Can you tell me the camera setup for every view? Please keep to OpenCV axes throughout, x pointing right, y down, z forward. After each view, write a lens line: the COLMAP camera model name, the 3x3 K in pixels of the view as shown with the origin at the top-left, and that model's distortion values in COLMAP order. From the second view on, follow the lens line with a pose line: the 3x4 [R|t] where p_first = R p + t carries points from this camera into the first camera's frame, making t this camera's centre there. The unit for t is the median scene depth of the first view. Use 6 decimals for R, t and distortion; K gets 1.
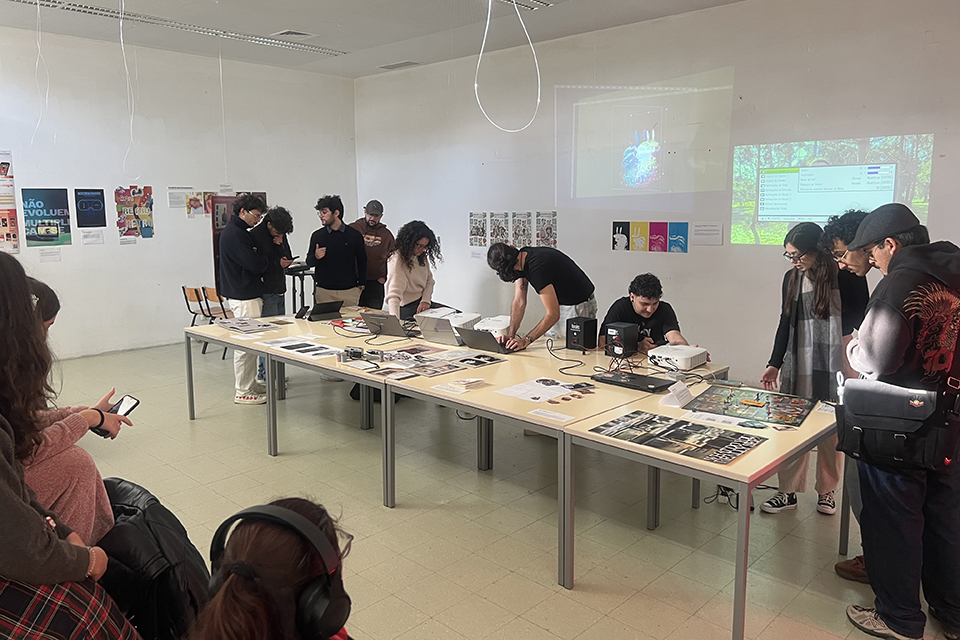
lens RADIAL K [[739.6, 0, 480.0], [0, 739.6, 320.0], [0, 0, 1]] dist [0.074385, -0.004408]
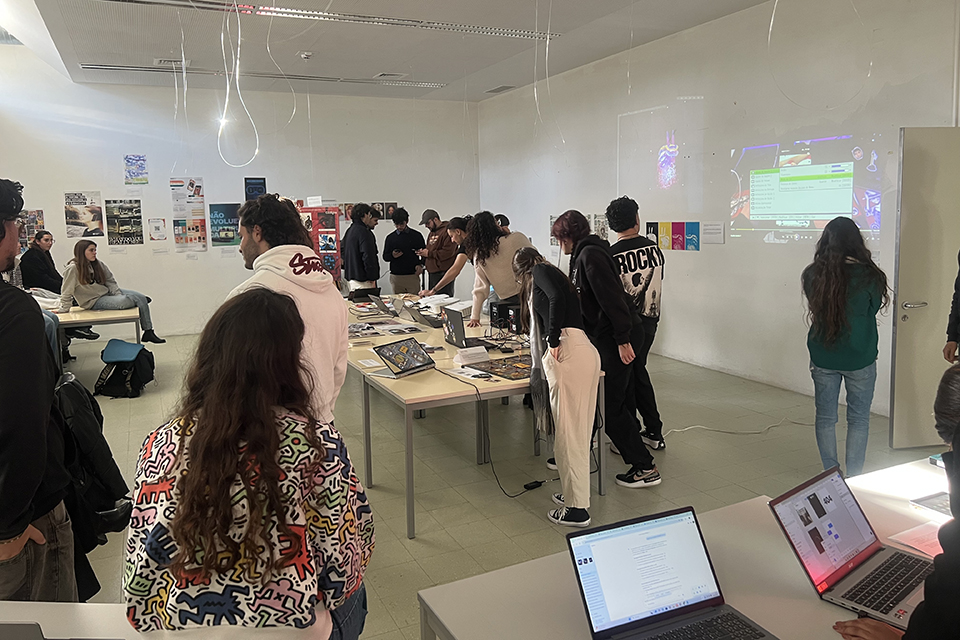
lens RADIAL K [[739.6, 0, 480.0], [0, 739.6, 320.0], [0, 0, 1]] dist [0.074385, -0.004408]
pose [[0.932859, 0.035978, -0.358441, 0.353413], [-0.038844, 0.999245, -0.000795, 0.019894], [0.358142, 0.014665, 0.933552, -0.092795]]
